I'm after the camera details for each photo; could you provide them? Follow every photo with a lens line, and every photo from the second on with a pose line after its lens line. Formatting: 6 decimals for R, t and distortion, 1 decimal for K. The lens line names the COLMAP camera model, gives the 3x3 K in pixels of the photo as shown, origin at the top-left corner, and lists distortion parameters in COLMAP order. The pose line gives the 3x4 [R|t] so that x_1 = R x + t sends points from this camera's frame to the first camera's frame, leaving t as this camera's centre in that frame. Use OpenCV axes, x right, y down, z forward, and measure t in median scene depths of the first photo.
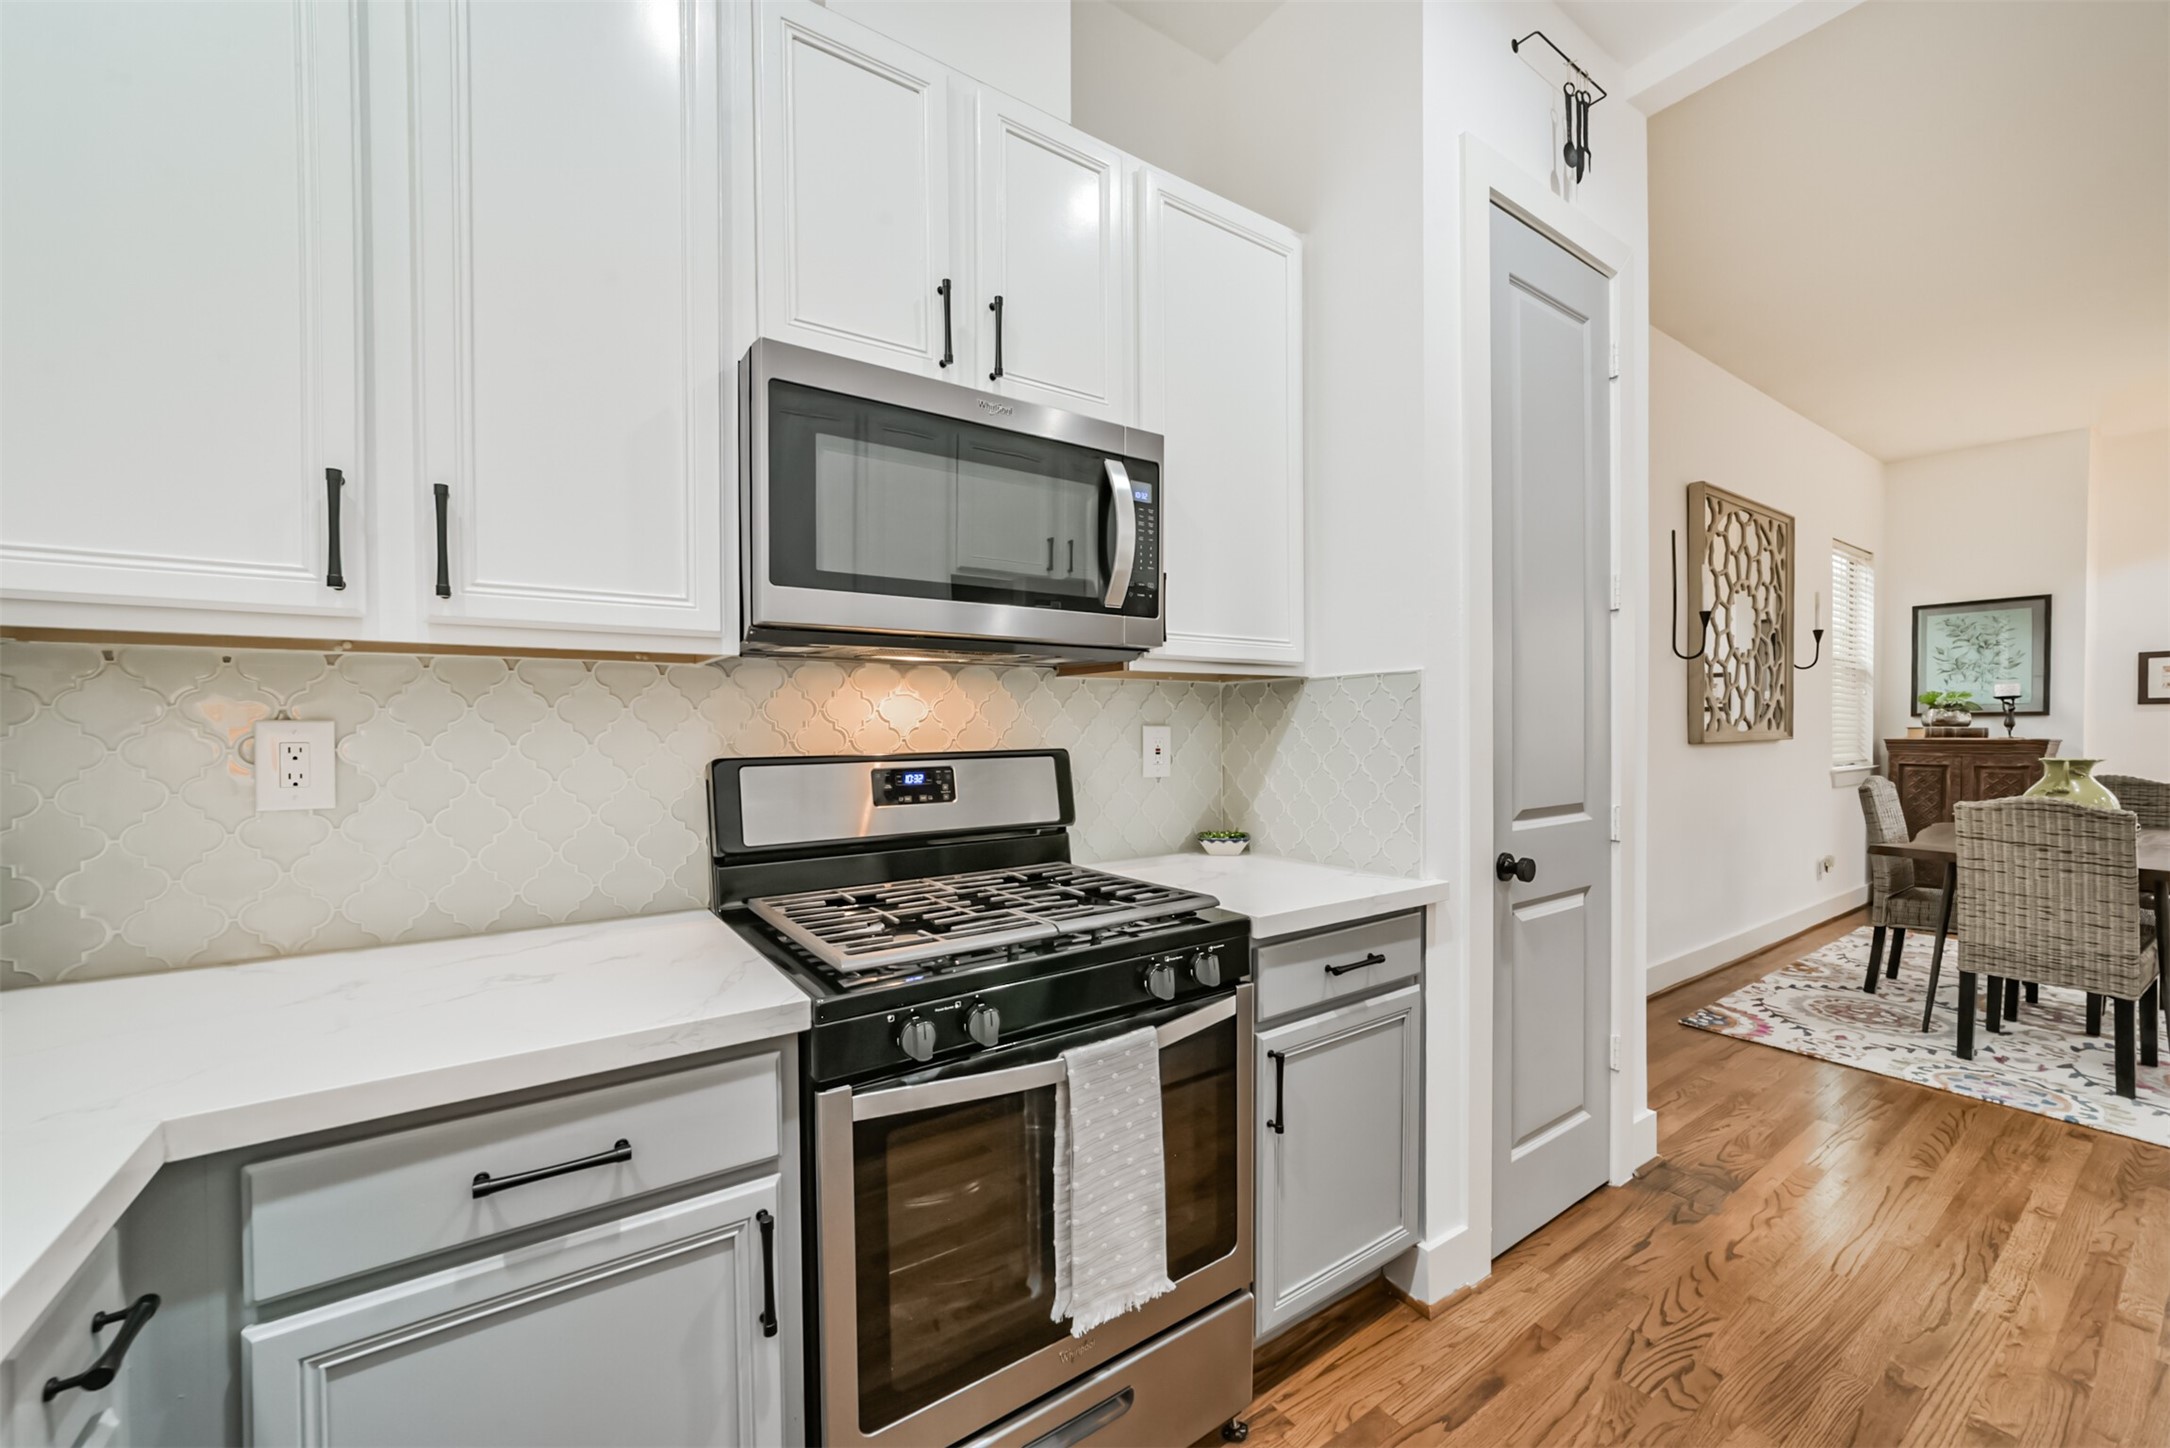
lens RADIAL K [[849.8, 0, 1092.8], [0, 849.8, 737.6], [0, 0, 1]] dist [-0.011848, 0.004158]
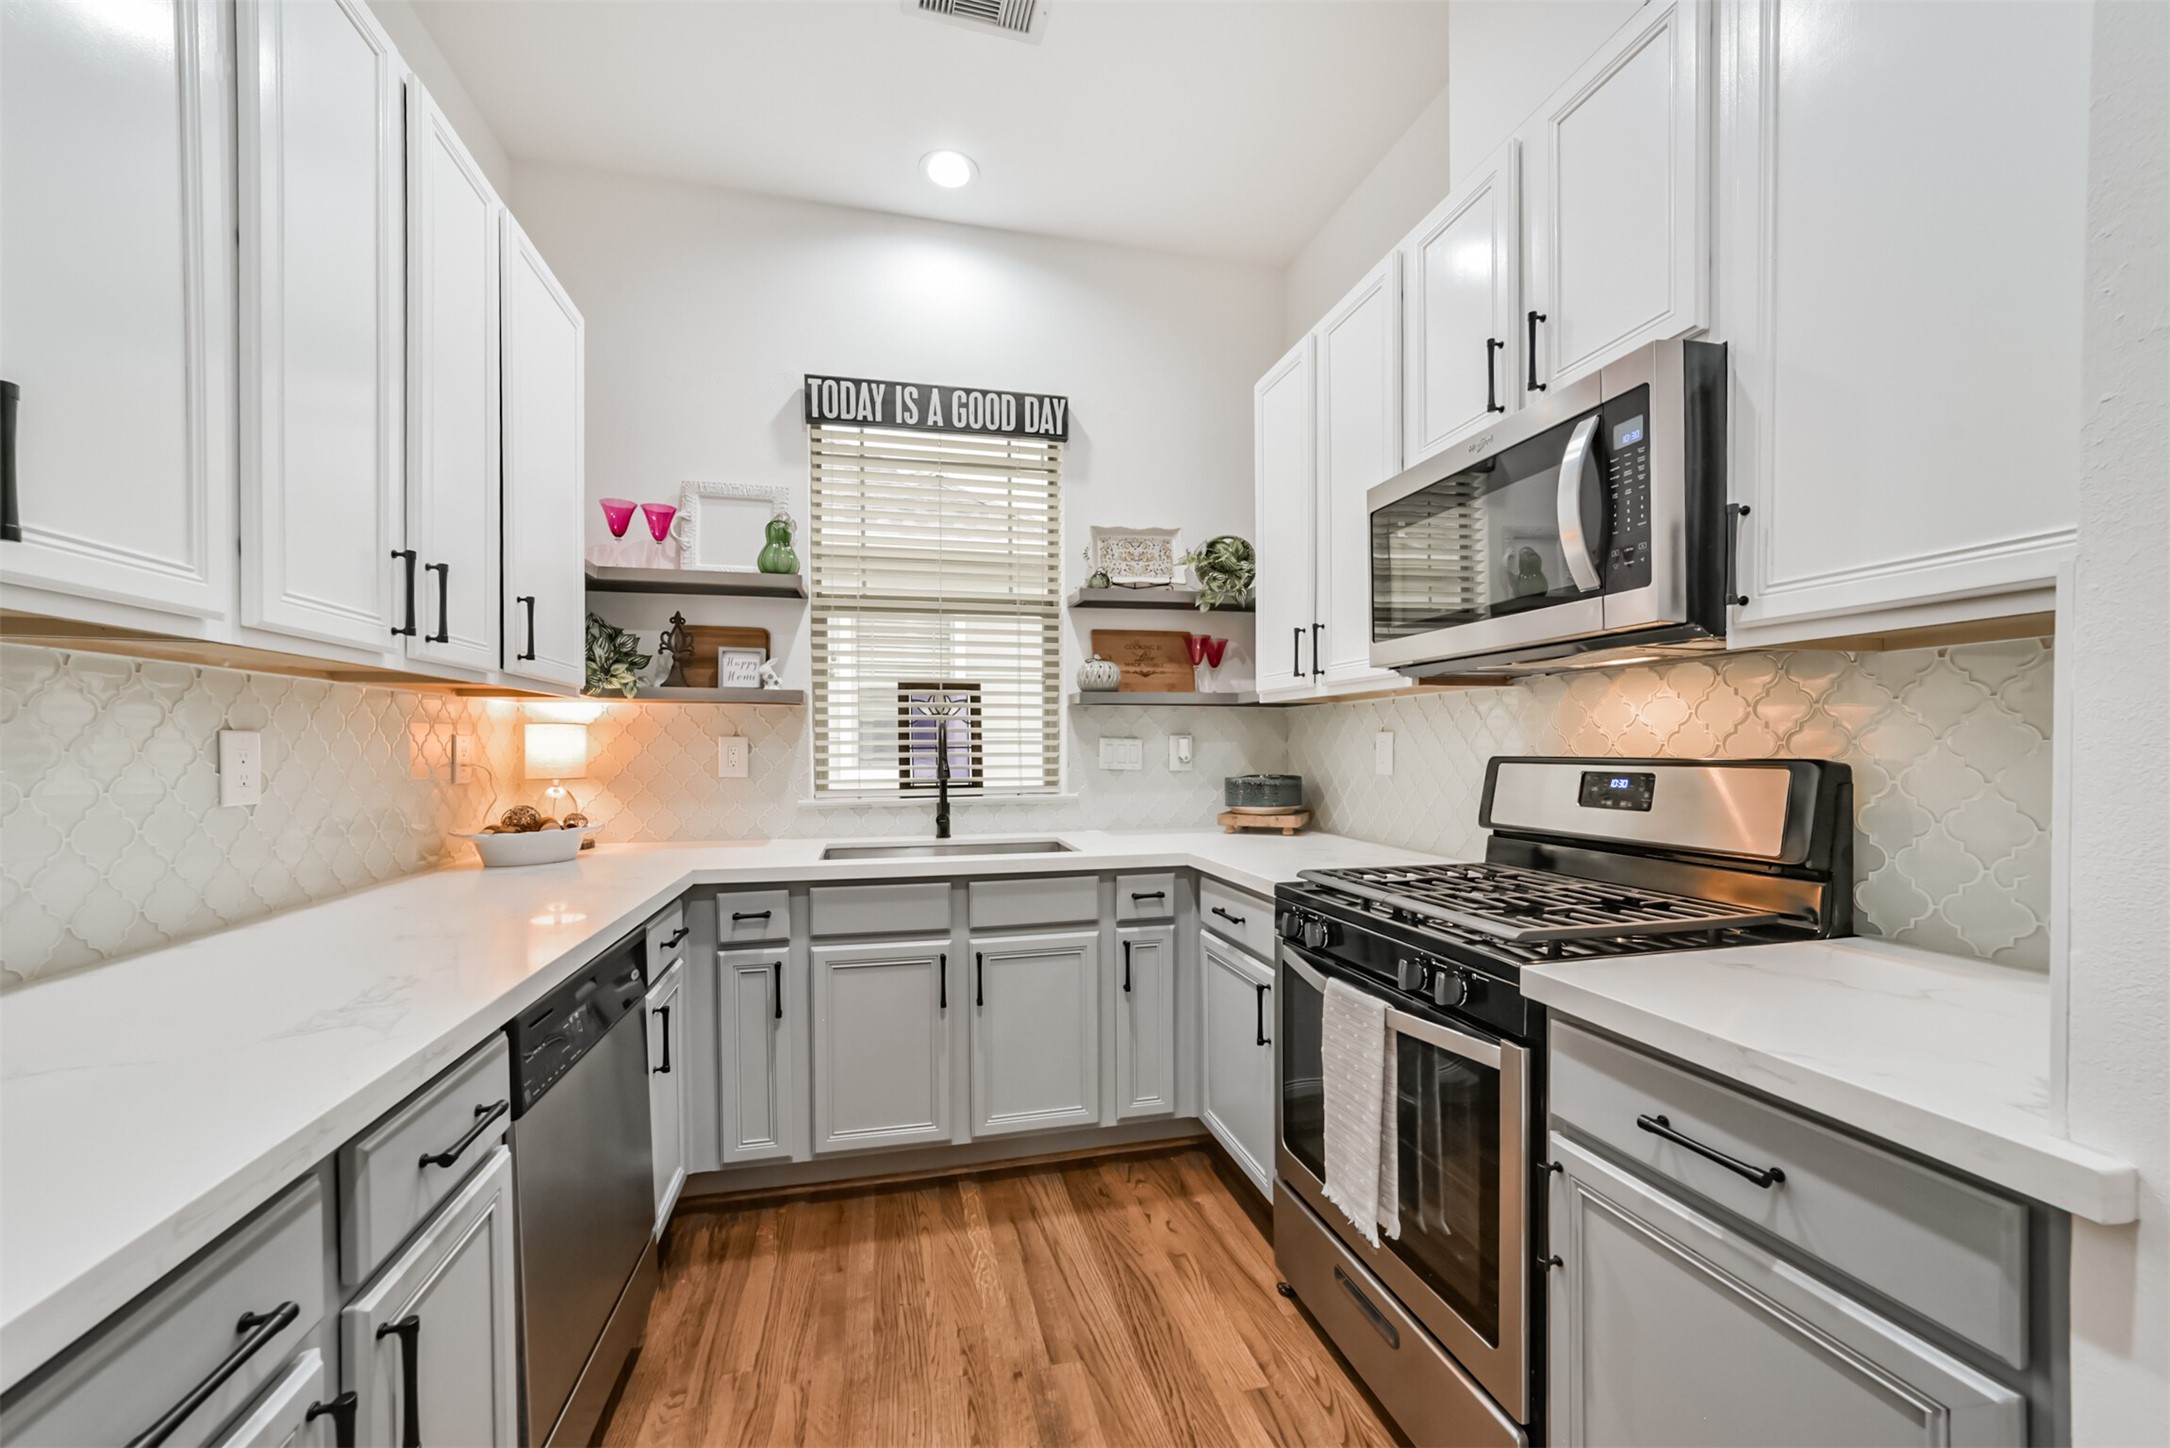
lens RADIAL K [[849.8, 0, 1098.1], [0, 849.8, 753.9], [0, 0, 1]] dist [-0.011848, 0.004158]
pose [[-0.354870, 0.014182, -0.934808, 1.260921], [-0.008680, 0.999792, 0.018463, 0.001310], [0.934875, 0.014666, -0.354673, 1.068911]]
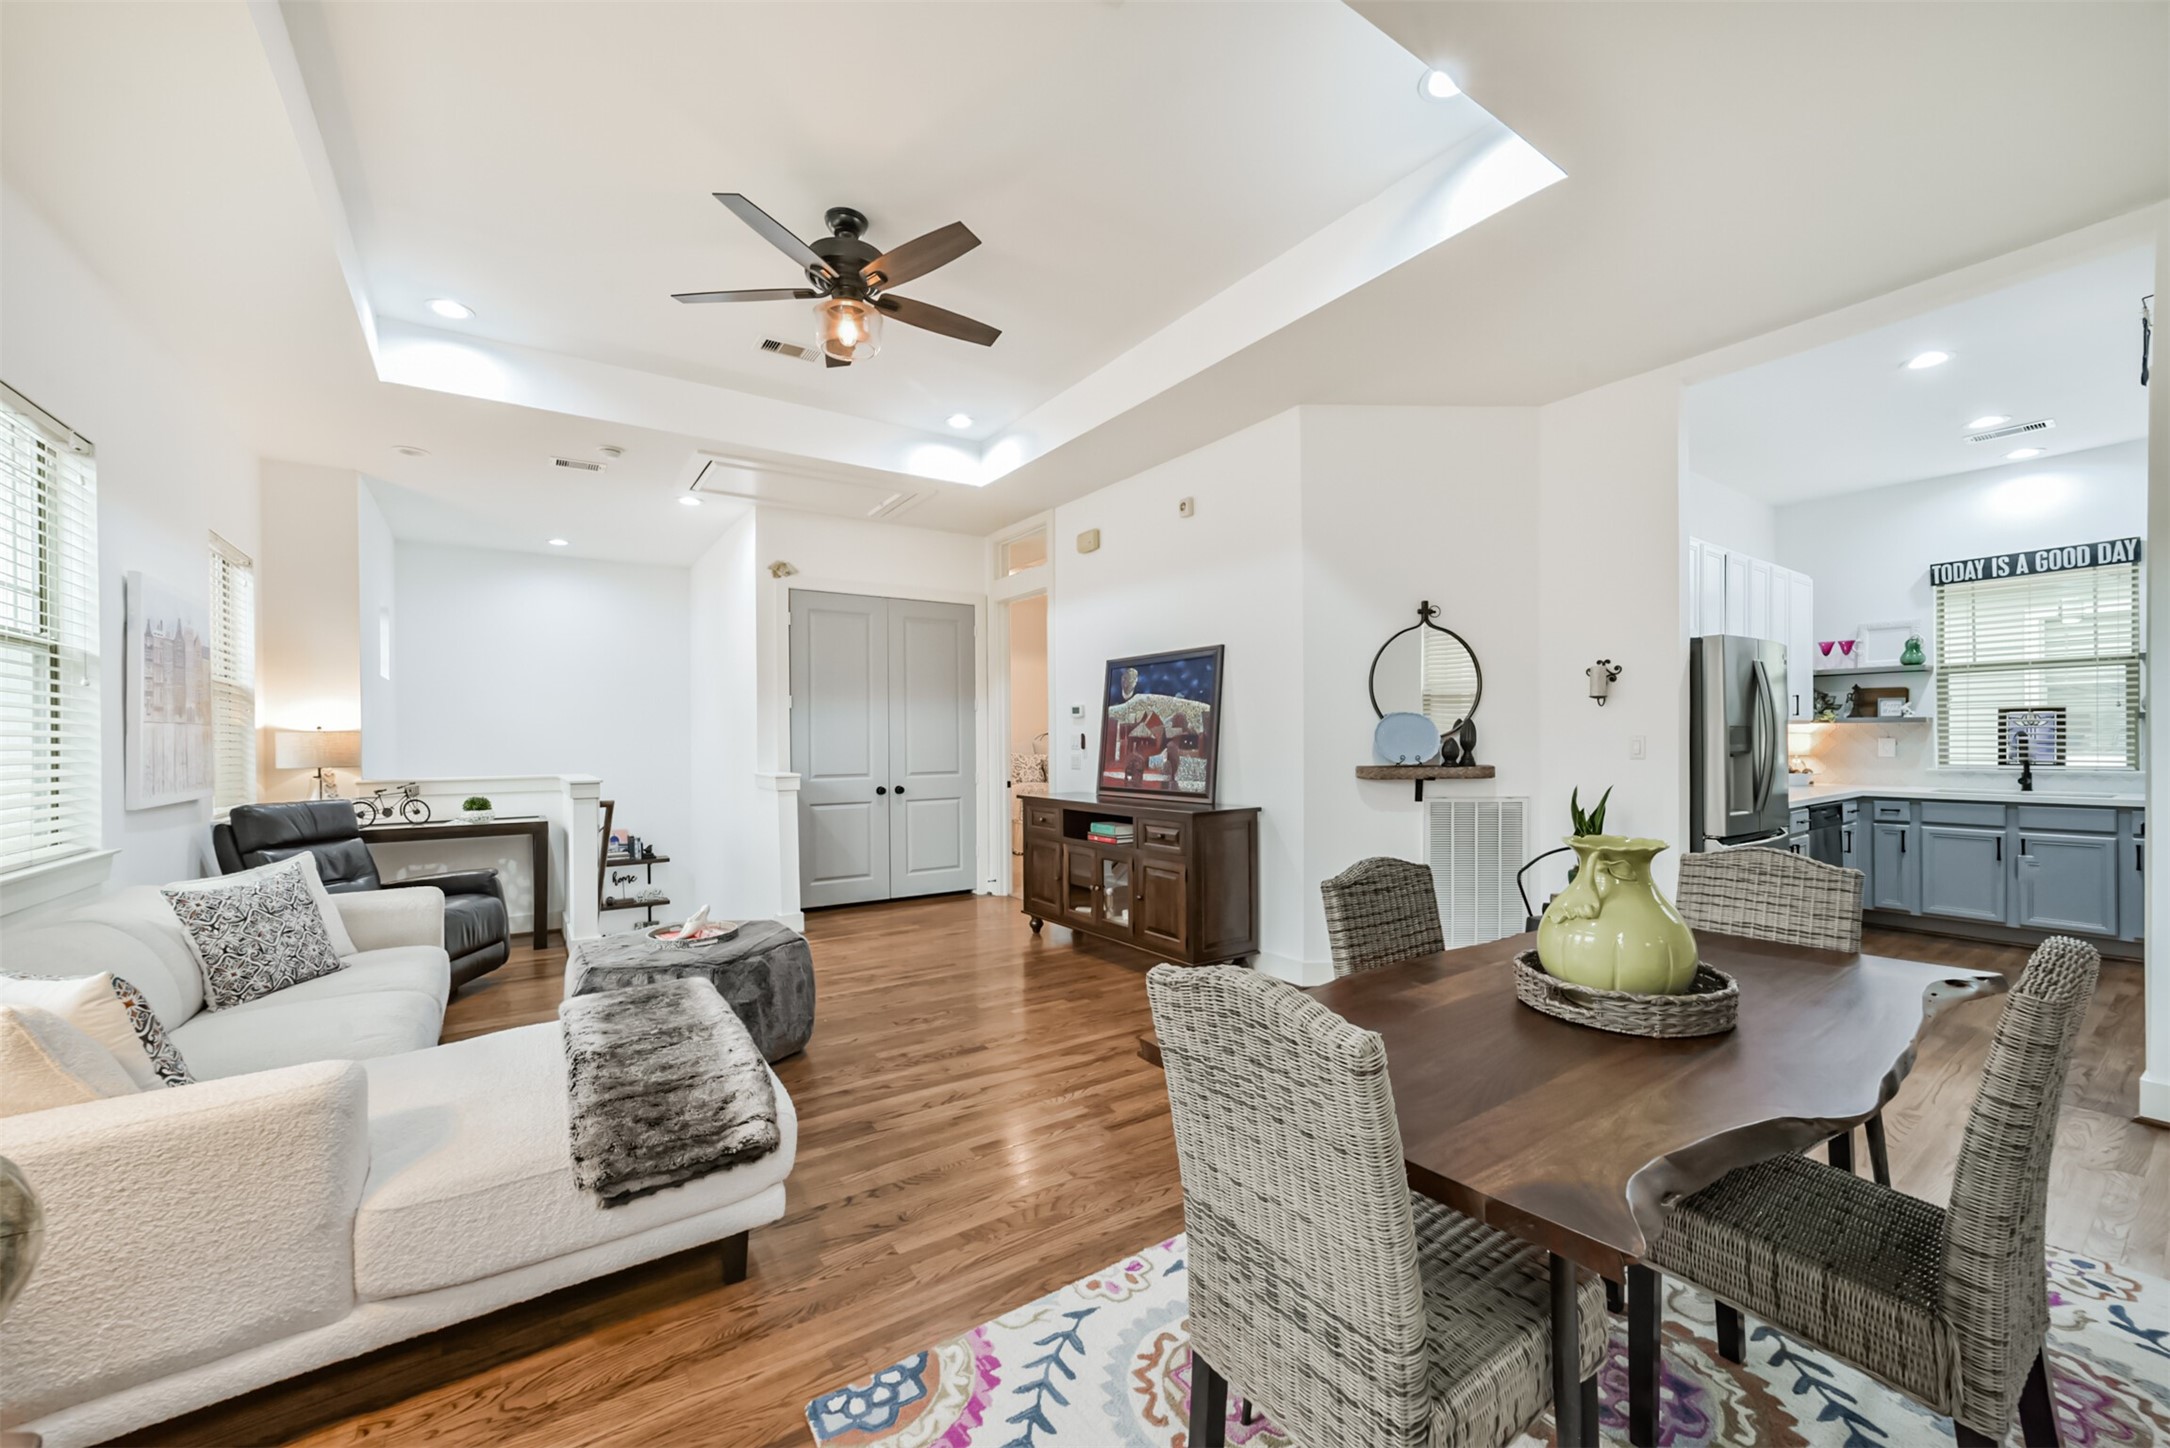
lens RADIAL K [[849.8, 0, 1074.2], [0, 849.8, 740.4], [0, 0, 1]] dist [-0.011848, 0.004158]
pose [[-0.999925, 0.011713, 0.003508, 4.080420], [0.011774, 0.999770, 0.017952, -0.118687], [-0.003297, 0.017992, -0.999833, 4.145618]]
